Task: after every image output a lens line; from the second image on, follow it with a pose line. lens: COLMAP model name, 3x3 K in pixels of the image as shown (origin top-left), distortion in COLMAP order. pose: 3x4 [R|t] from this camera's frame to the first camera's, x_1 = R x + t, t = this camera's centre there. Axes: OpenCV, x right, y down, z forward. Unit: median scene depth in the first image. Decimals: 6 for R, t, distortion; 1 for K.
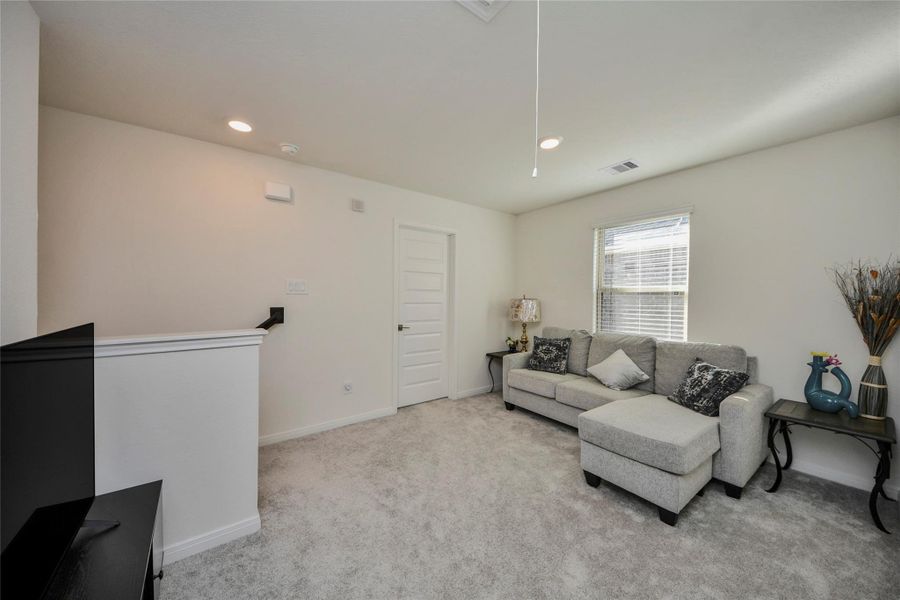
lens RADIAL K [[321.5, 0, 445.6], [0, 321.5, 293.0], [0, 0, 1]] dist [0.057246, -0.020734]
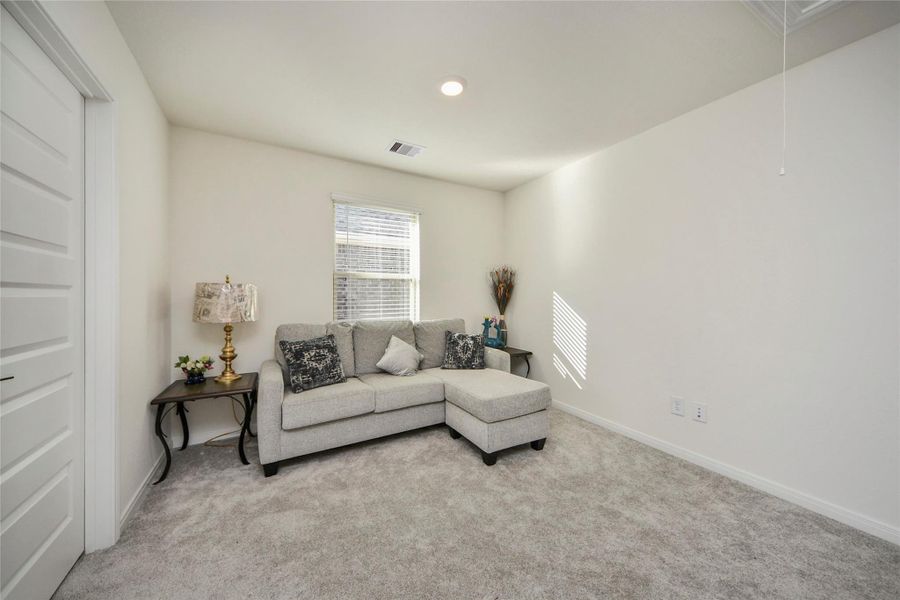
lens RADIAL K [[321.5, 0, 445.6], [0, 321.5, 293.0], [0, 0, 1]] dist [0.057246, -0.020734]
pose [[0.117760, 0.004441, 0.993032, -0.379175], [-0.008632, 0.999957, -0.003449, 0.043935], [-0.993005, -0.008166, 0.117793, 0.694101]]
